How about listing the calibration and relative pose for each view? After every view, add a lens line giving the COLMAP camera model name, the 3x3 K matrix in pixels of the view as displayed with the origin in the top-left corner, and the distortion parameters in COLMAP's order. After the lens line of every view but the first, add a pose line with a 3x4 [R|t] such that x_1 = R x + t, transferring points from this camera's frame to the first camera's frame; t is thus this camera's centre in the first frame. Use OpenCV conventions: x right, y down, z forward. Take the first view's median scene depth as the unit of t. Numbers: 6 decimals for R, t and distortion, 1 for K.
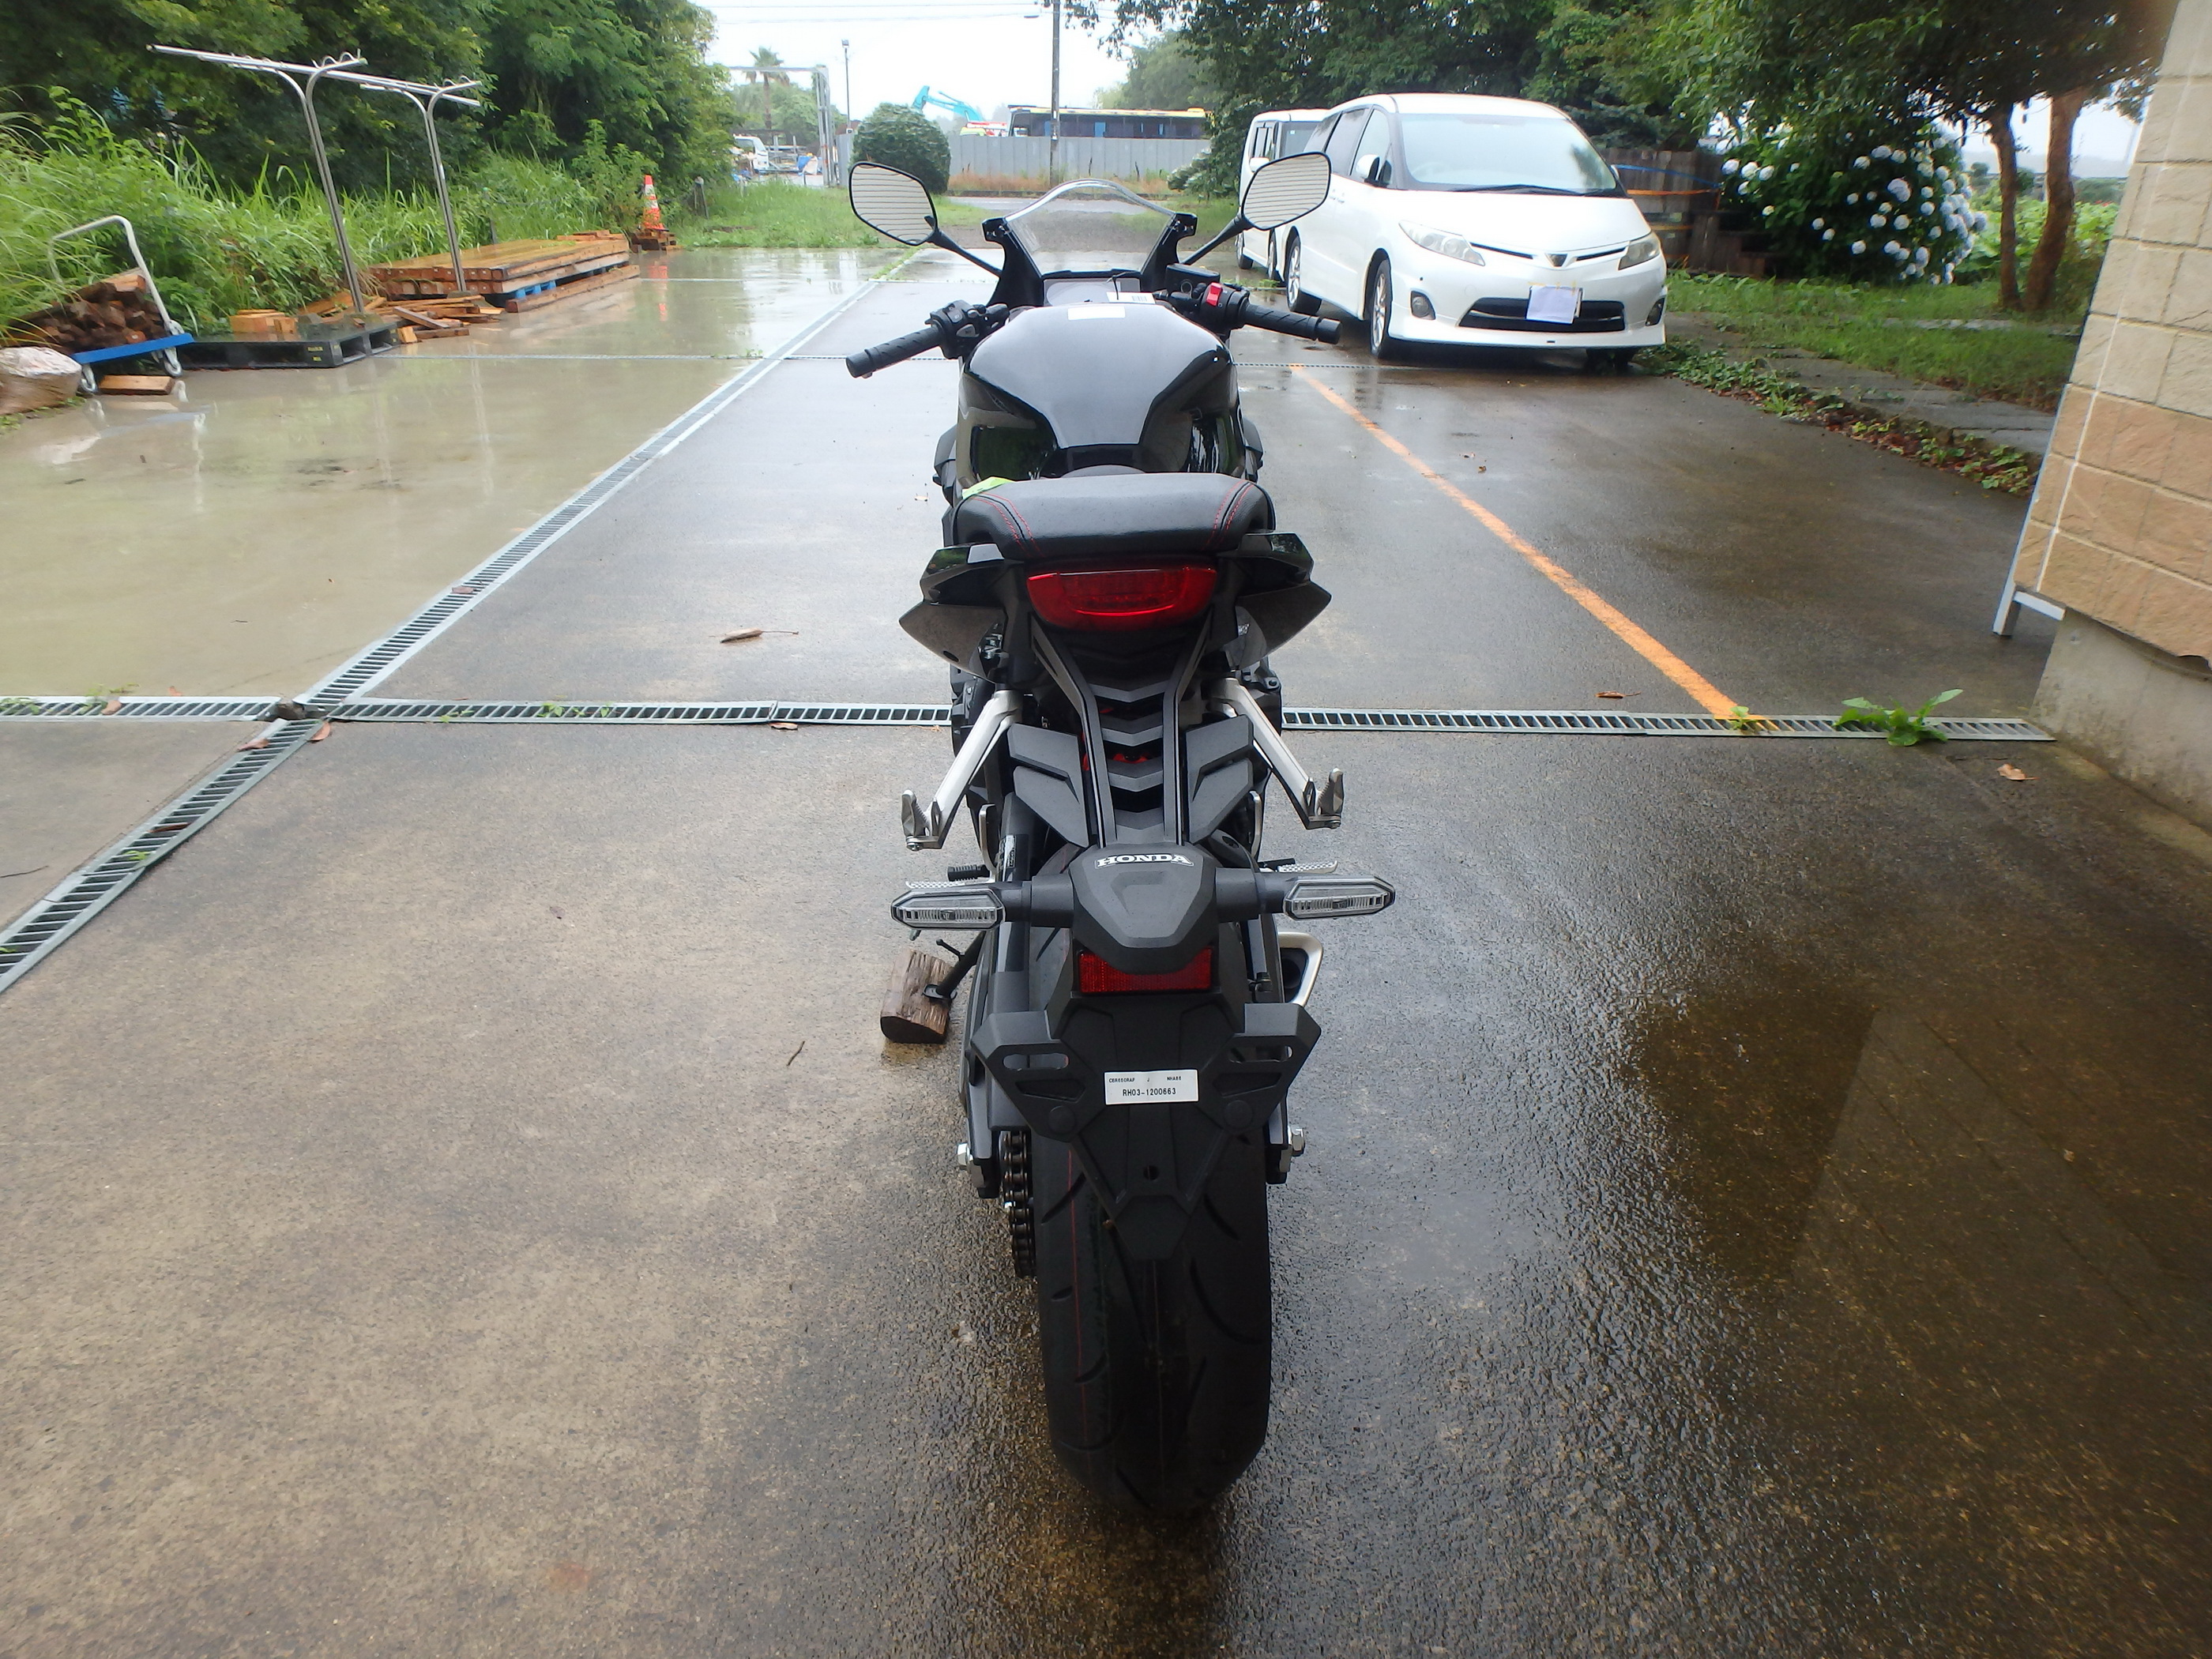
lens RADIAL K [[1370.0, 0, 1111.8], [0, 1370.0, 821.5], [0, 0, 1]] dist [-0.050982, 0.016062]
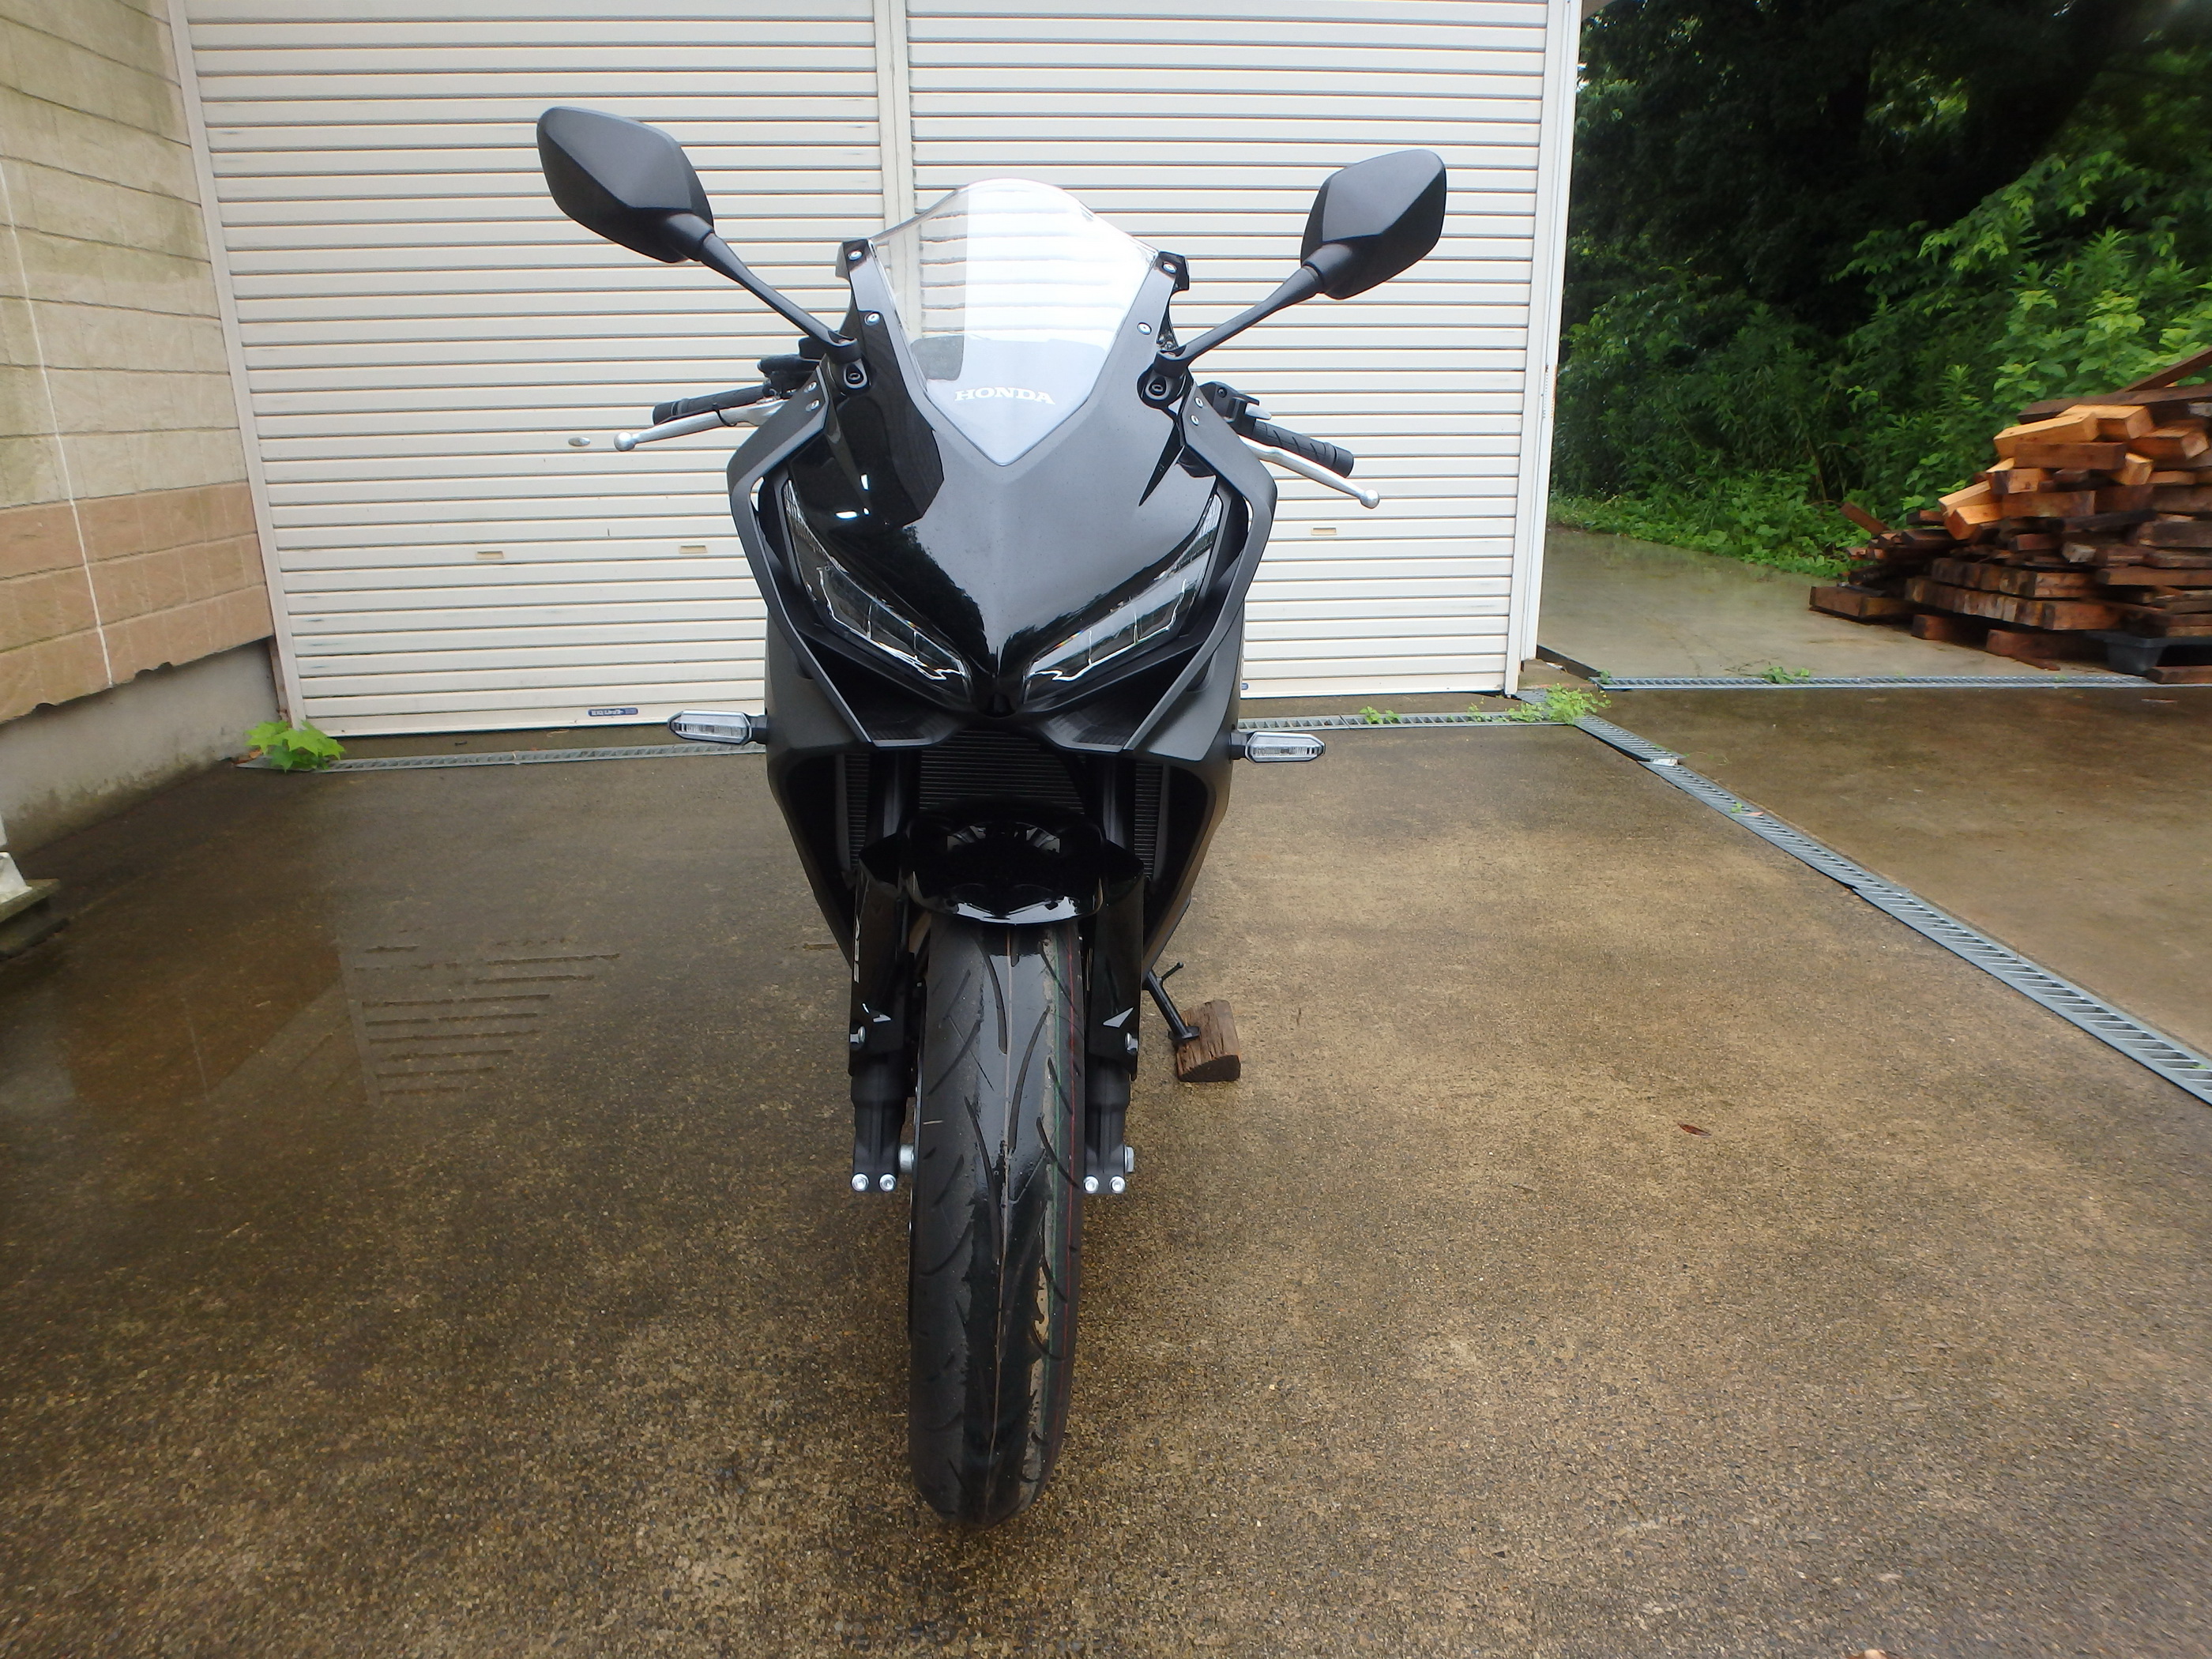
lens RADIAL K [[1370.0, 0, 1111.8], [0, 1370.0, 821.5], [0, 0, 1]] dist [-0.050982, 0.016062]
pose [[-0.999090, 0.000388, -0.042658, -0.017673], [-0.029592, 0.713961, 0.699560, -0.495991], [0.030728, 0.700186, -0.713299, 1.139279]]
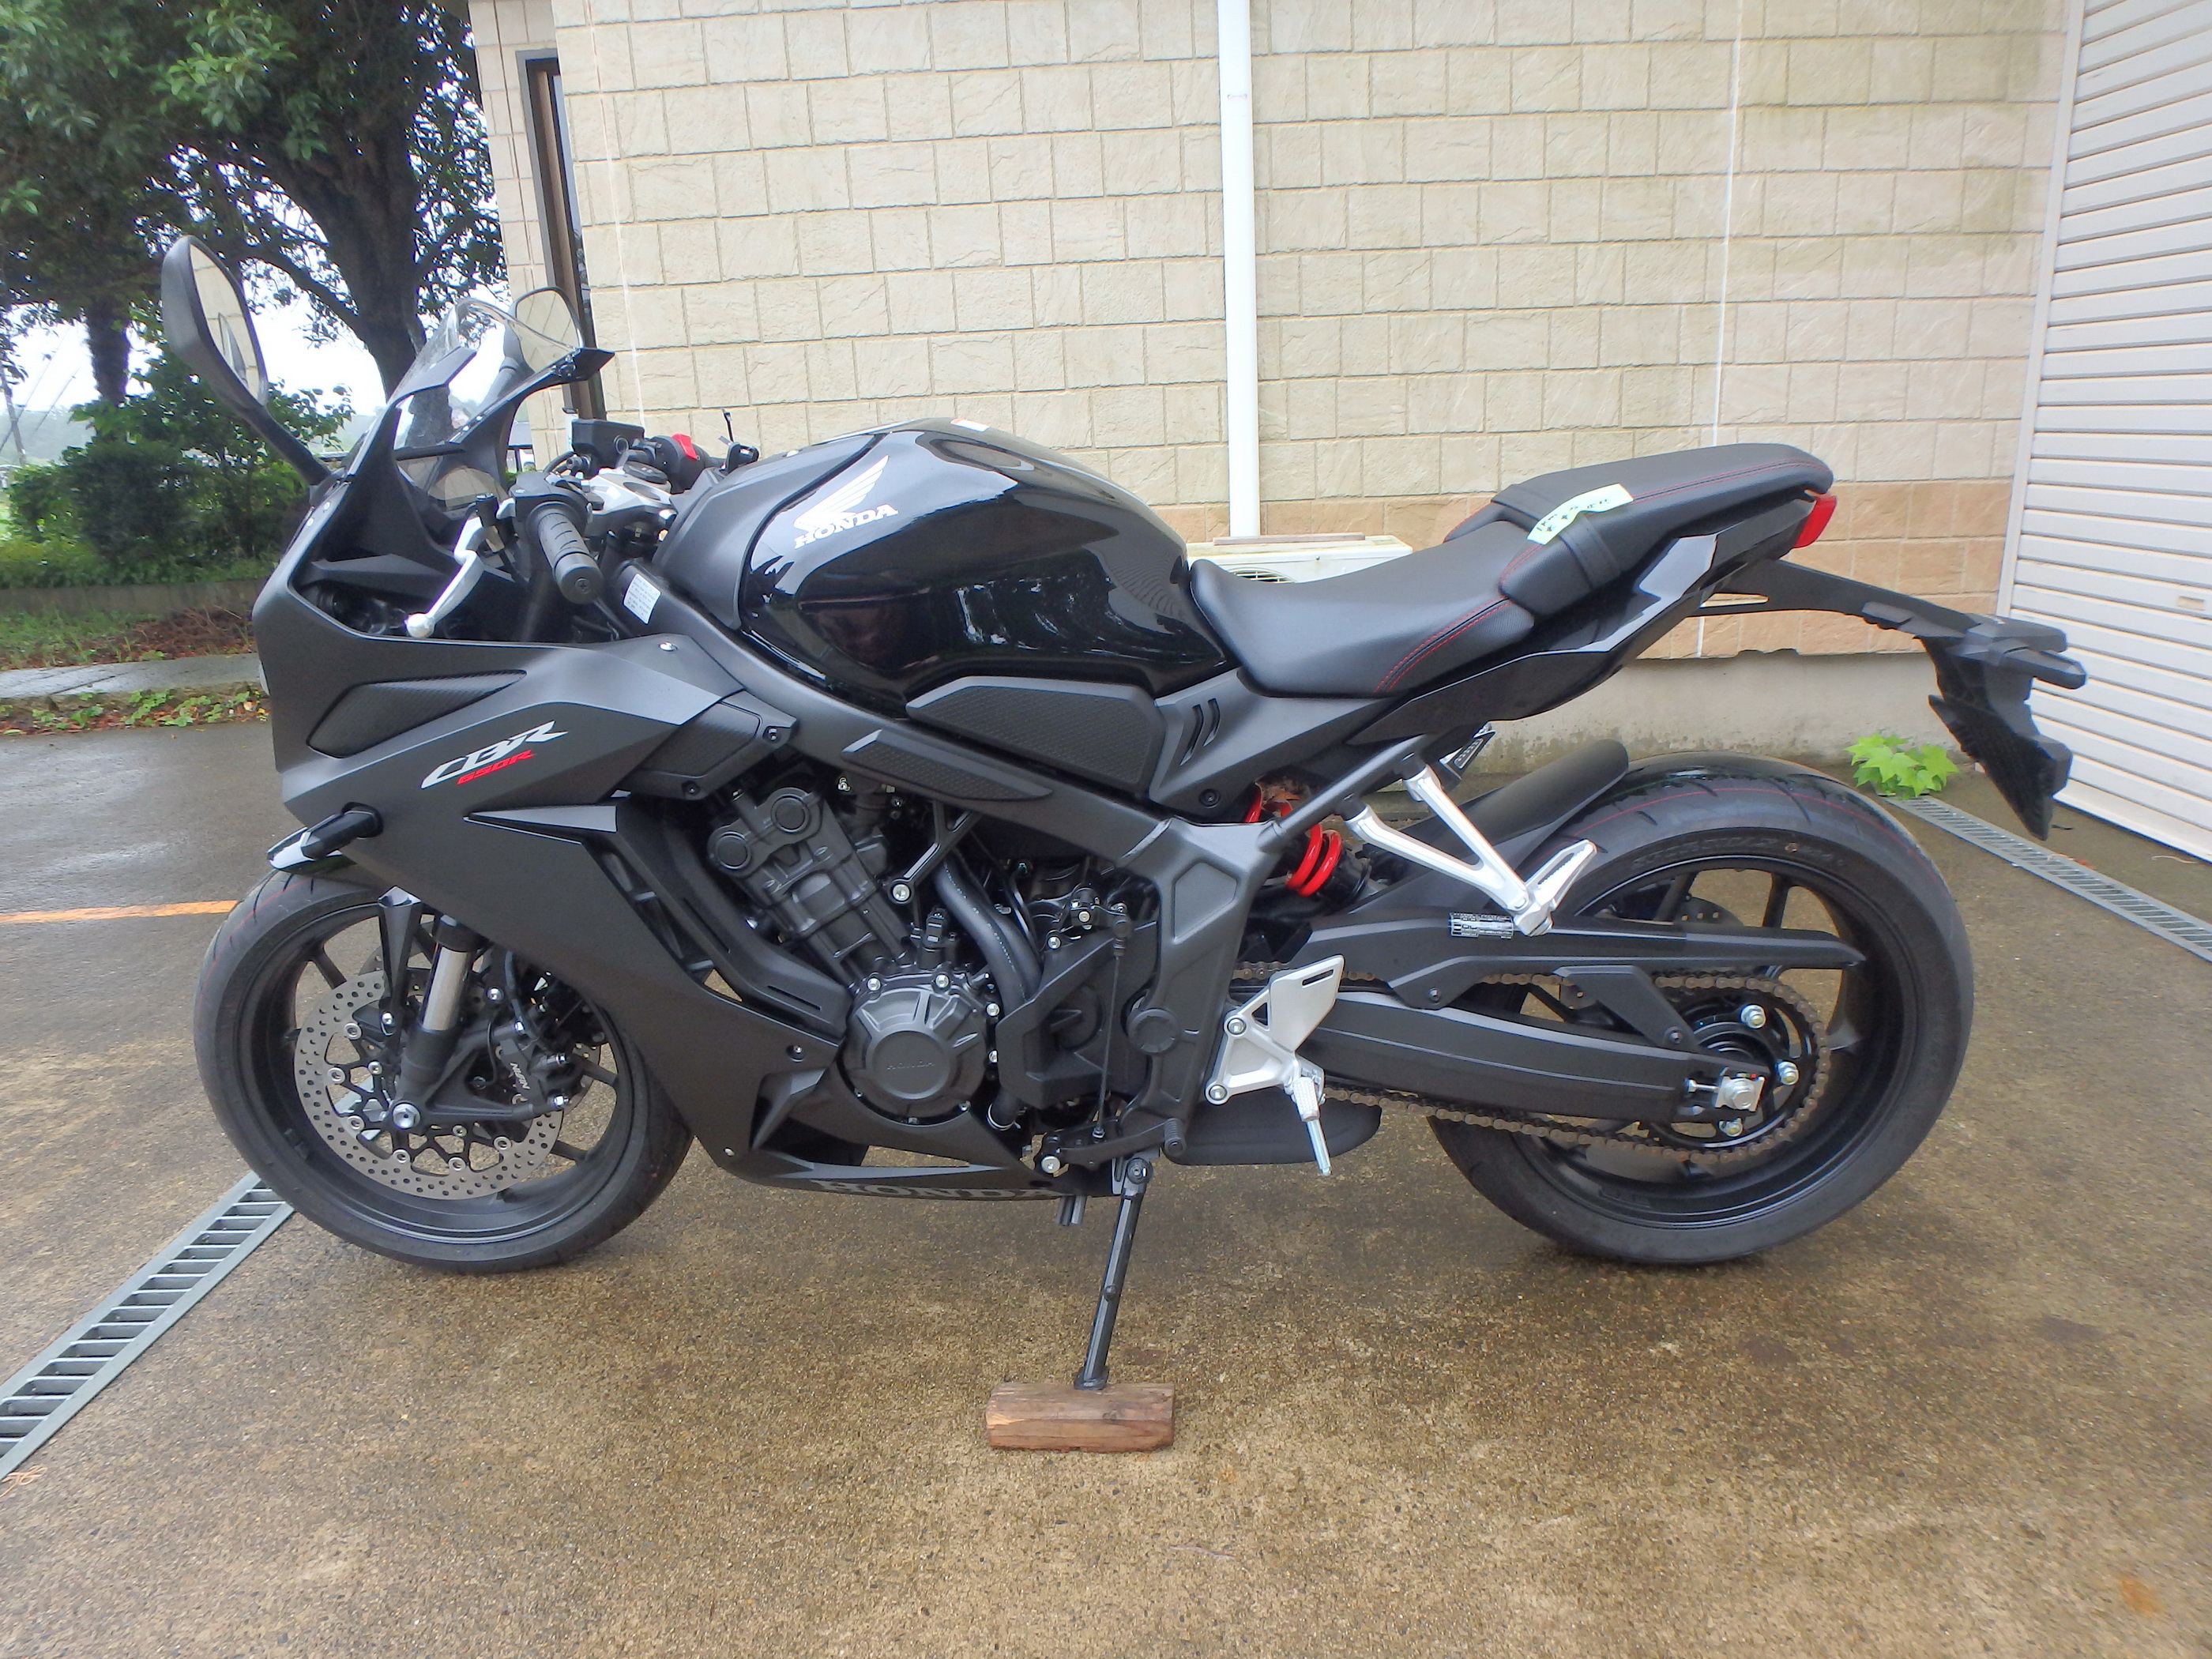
lens RADIAL K [[1370.0, 0, 1111.8], [0, 1370.0, 821.5], [0, 0, 1]] dist [-0.050982, 0.016062]
pose [[0.050639, -0.303543, 0.951471, -0.489303], [0.488767, 0.838340, 0.241438, -0.192877], [-0.870943, 0.452822, 0.190815, 0.513492]]
